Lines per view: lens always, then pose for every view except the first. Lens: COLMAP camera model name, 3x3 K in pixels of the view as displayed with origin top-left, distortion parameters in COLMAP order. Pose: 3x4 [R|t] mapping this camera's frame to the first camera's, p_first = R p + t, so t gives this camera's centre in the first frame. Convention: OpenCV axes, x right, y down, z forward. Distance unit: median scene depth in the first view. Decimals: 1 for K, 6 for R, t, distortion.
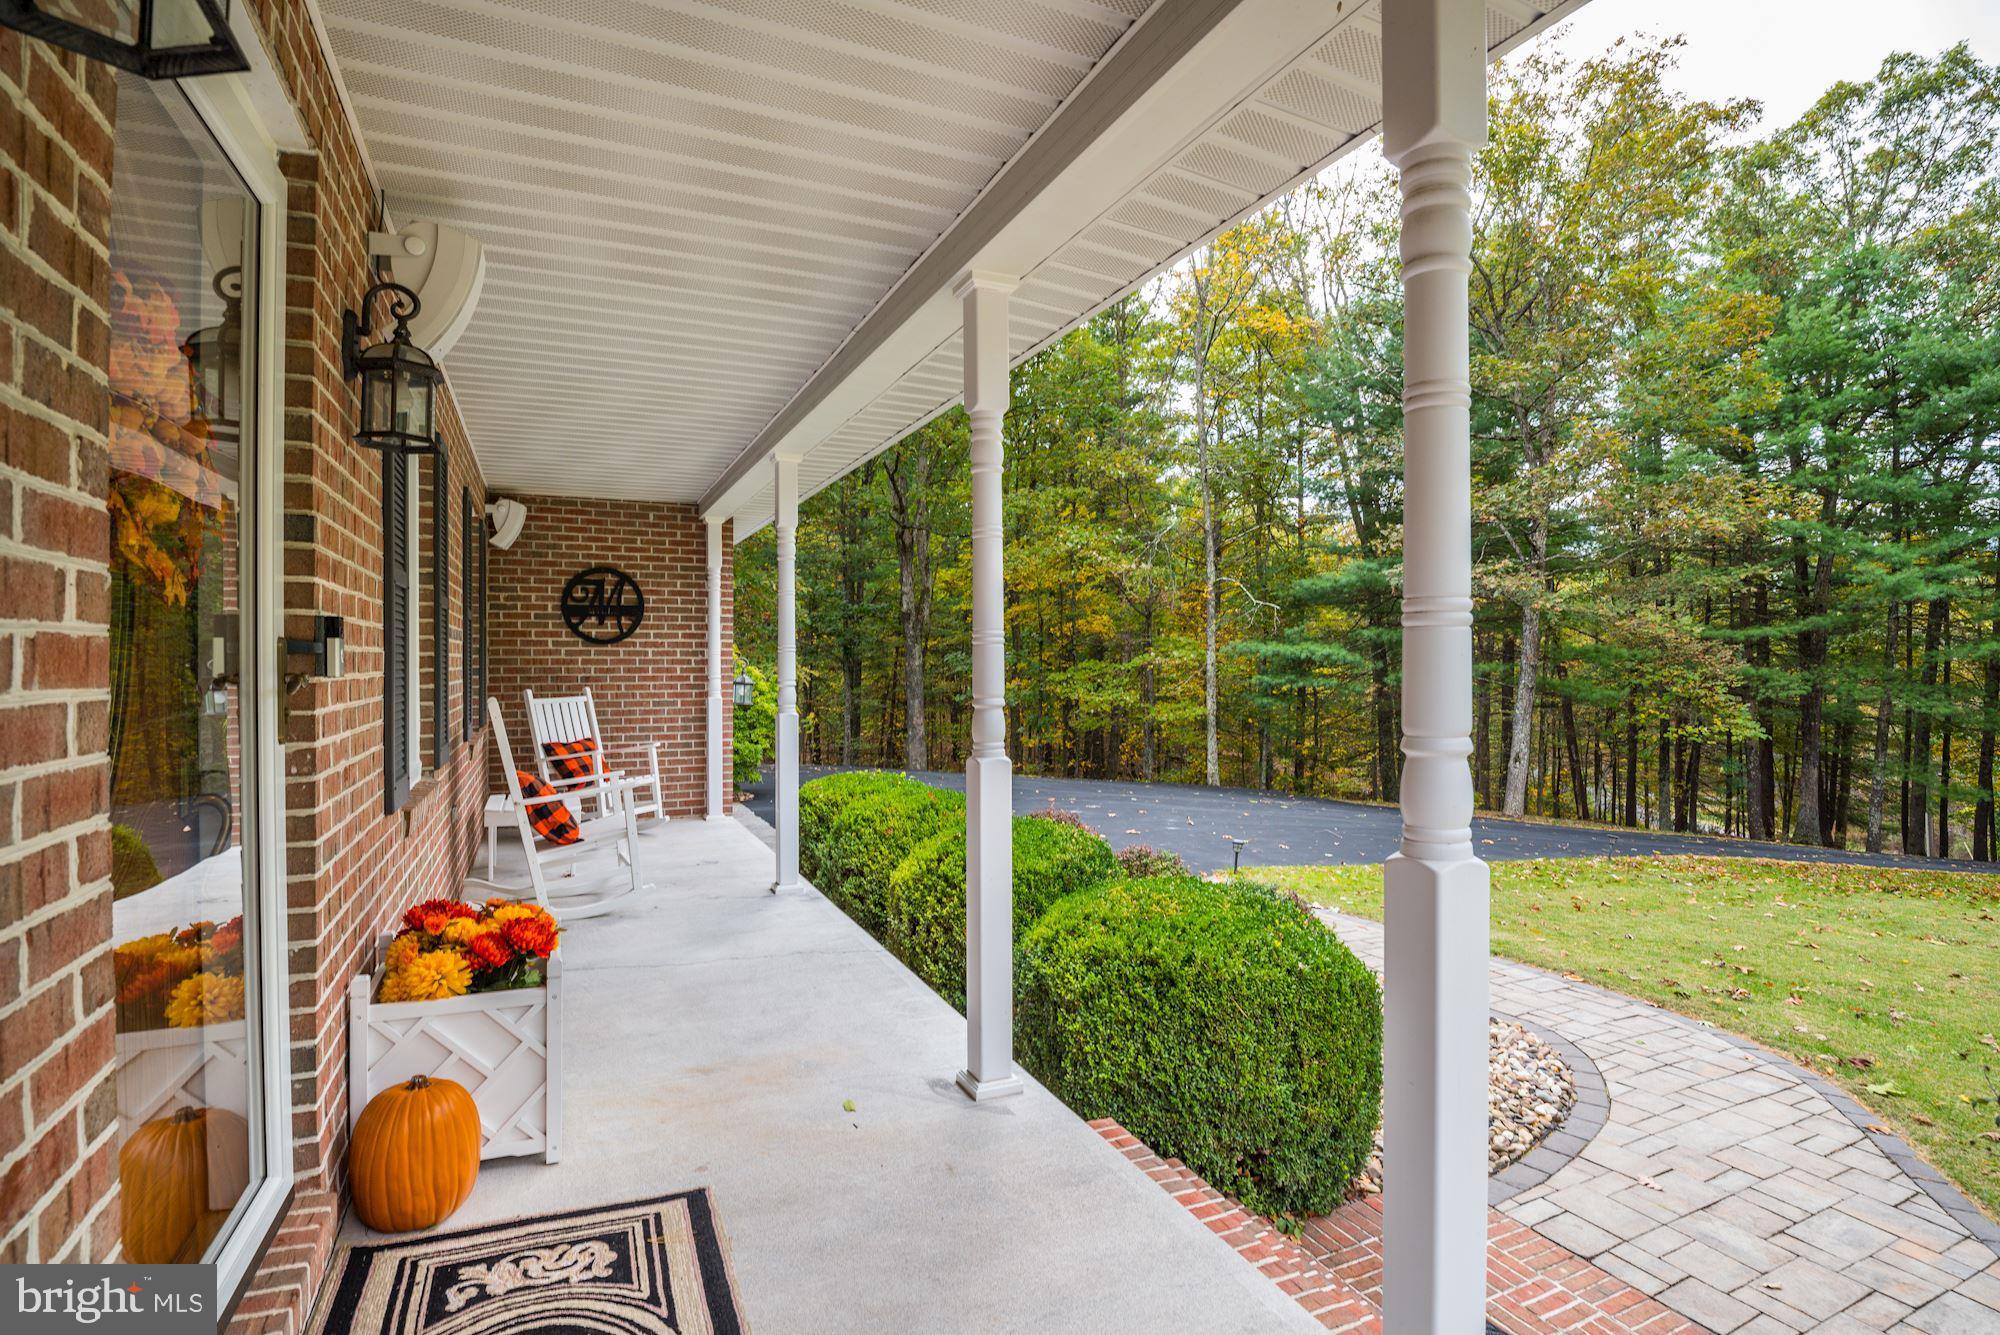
lens RADIAL K [[969.2, 0, 1010.2], [0, 969.2, 665.2], [0, 0, 1]] dist [-0.020191, -0.002013]
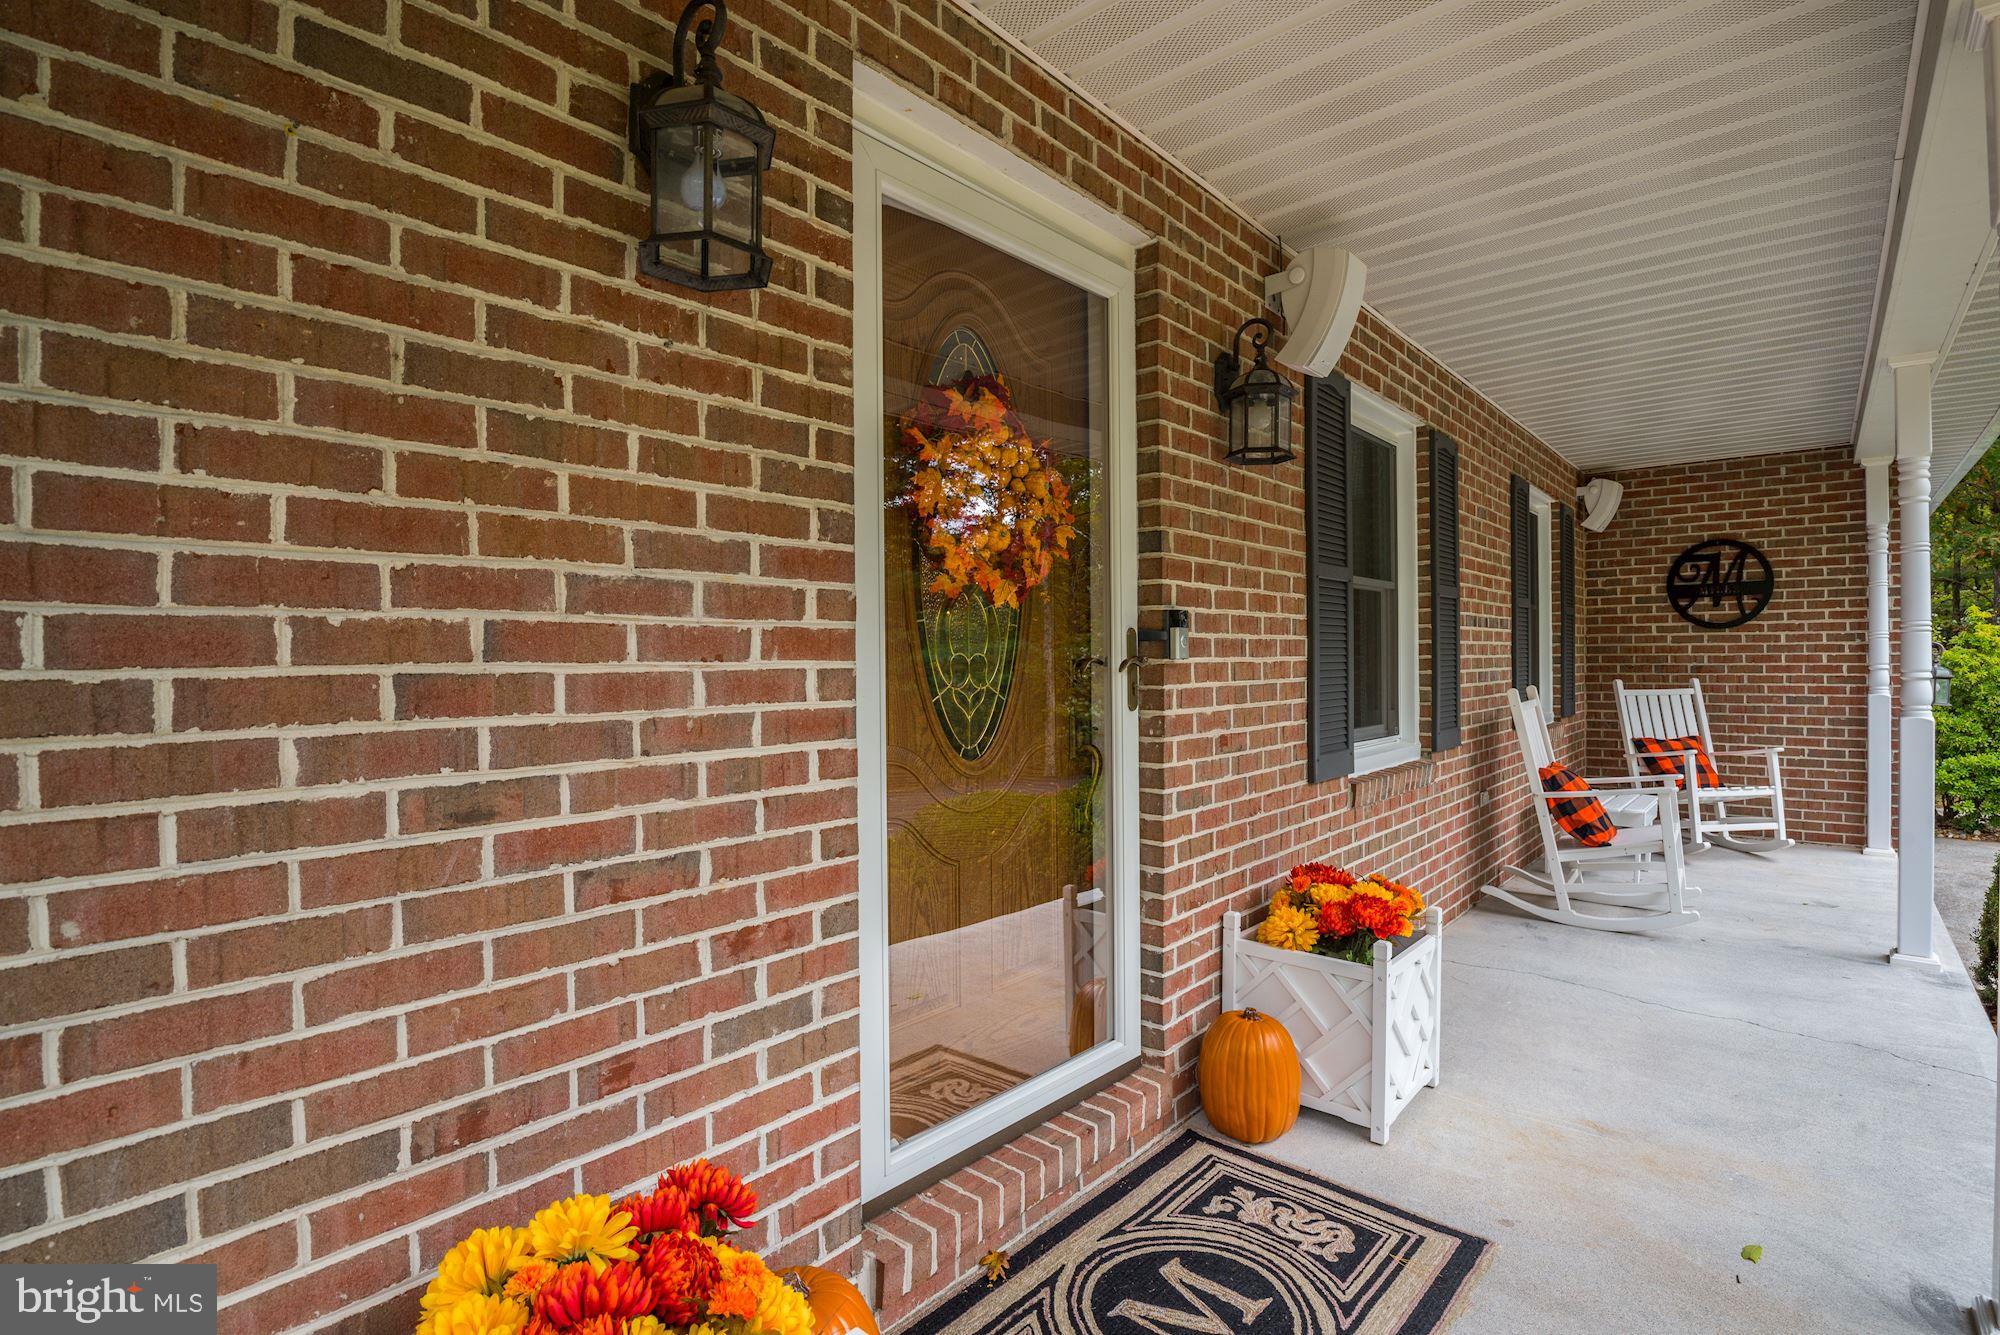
lens RADIAL K [[969.2, 0, 1010.4], [0, 969.2, 661.9], [0, 0, 1]] dist [-0.020191, -0.002013]
pose [[0.436055, 0.001223, -0.899919, 0.114720], [0.004255, 0.999985, 0.003421, 0.003843], [0.899910, -0.005320, 0.436043, 0.094492]]
